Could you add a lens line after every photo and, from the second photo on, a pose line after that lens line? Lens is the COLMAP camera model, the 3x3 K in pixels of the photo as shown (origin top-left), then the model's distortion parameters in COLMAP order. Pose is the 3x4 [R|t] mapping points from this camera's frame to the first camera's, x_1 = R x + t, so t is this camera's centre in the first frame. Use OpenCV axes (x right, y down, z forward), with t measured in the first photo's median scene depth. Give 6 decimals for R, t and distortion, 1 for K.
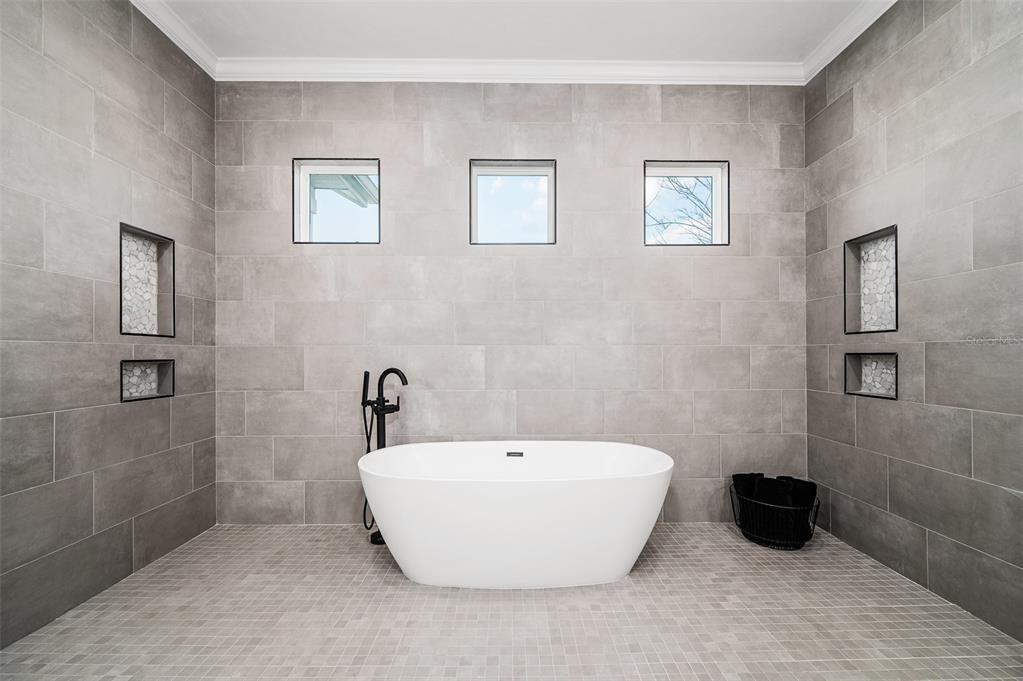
lens RADIAL K [[409.6, 0, 510.0], [0, 409.6, 348.6], [0, 0, 1]] dist [-0.000997, -0.000714]
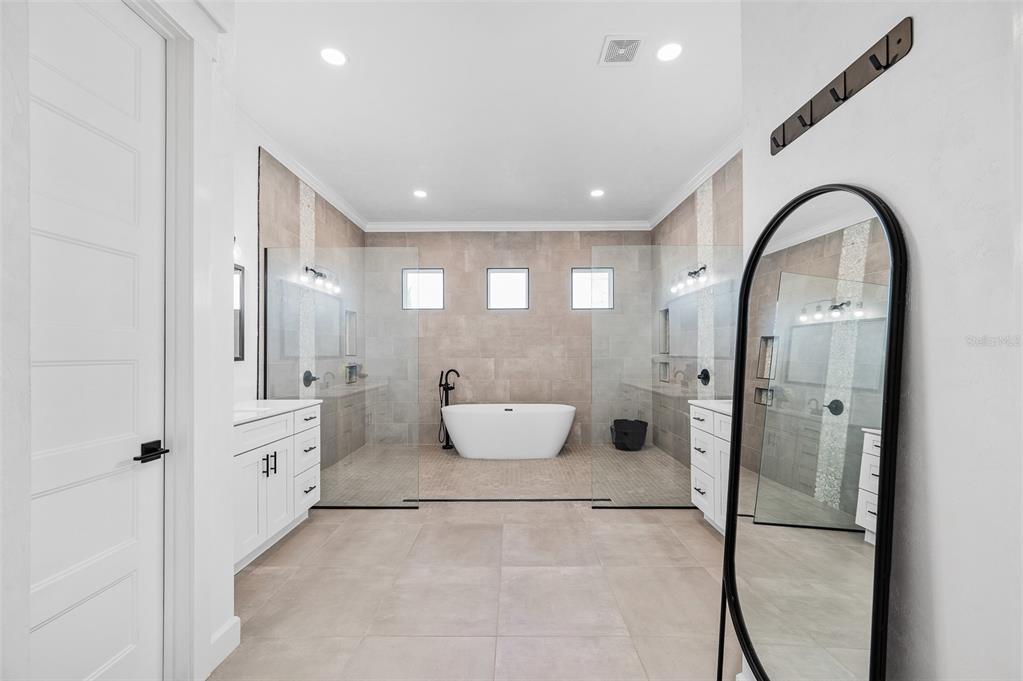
lens RADIAL K [[409.6, 0, 510.2], [0, 409.6, 348.5], [0, 0, 1]] dist [-0.000997, -0.000714]
pose [[0.999883, -0.002014, -0.015186, 0.051441], [0.002060, 0.999993, 0.003002, -0.064497], [0.015180, -0.003033, 0.999880, -1.104942]]
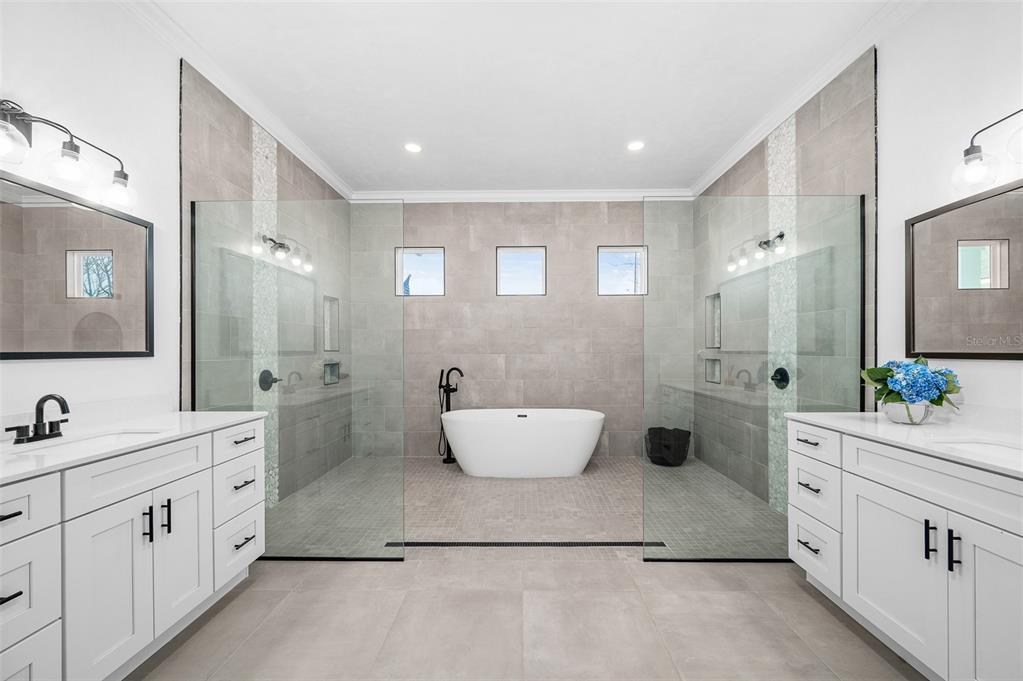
lens RADIAL K [[409.6, 0, 515.8], [0, 409.6, 348.5], [0, 0, 1]] dist [-0.000997, -0.000714]
pose [[0.999812, -0.002053, -0.019268, 0.017692], [0.002265, 0.999937, 0.010984, -0.052103], [0.019244, -0.011026, 0.999754, -0.756496]]
